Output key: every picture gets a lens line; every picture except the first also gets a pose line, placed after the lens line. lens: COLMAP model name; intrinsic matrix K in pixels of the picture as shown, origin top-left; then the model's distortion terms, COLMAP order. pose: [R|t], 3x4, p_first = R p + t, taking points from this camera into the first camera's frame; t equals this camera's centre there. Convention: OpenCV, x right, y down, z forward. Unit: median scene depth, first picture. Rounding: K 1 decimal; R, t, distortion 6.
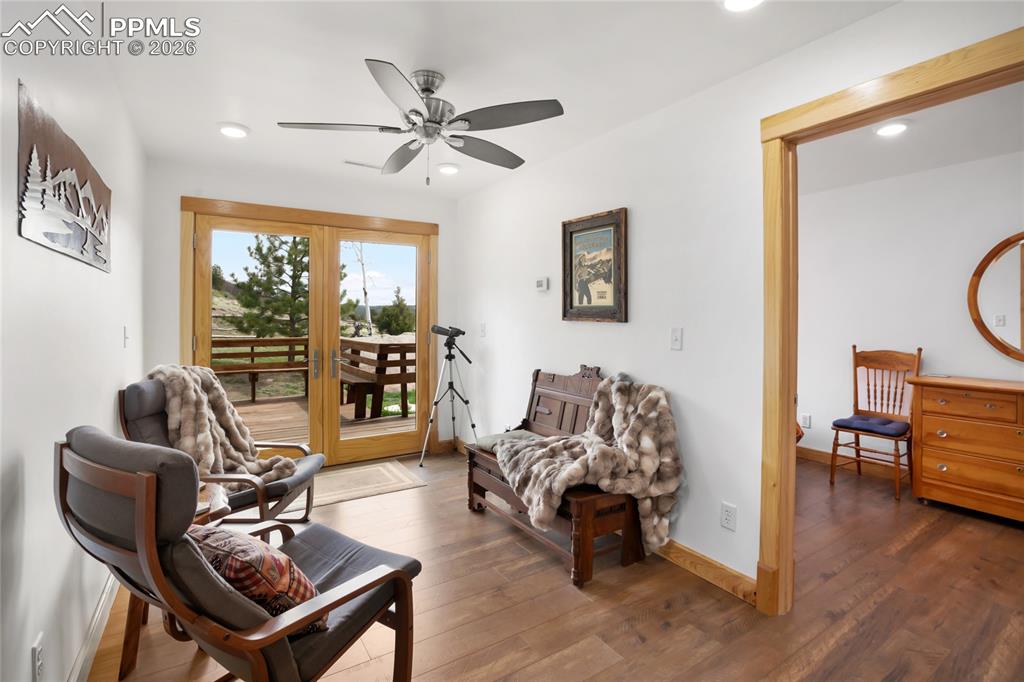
lens RADIAL K [[464.8, 0, 514.4], [0, 464.8, 289.9], [0, 0, 1]] dist [0.030205, 0.000104]
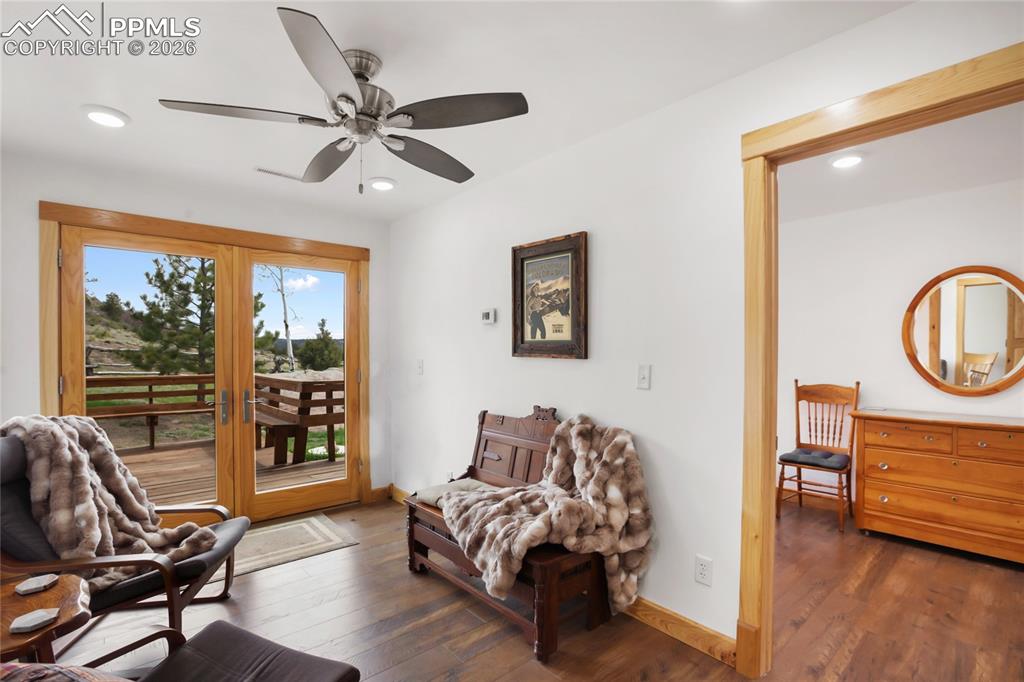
lens RADIAL K [[470.9, 0, 508.2], [0, 470.9, 339.1], [0, 0, 1]] dist [0.000500, 0.000739]
pose [[0.991470, 0.002307, 0.130316, -0.031394], [-0.006630, 0.999442, 0.032744, 0.002964], [-0.130168, -0.033329, 0.990932, 0.118791]]
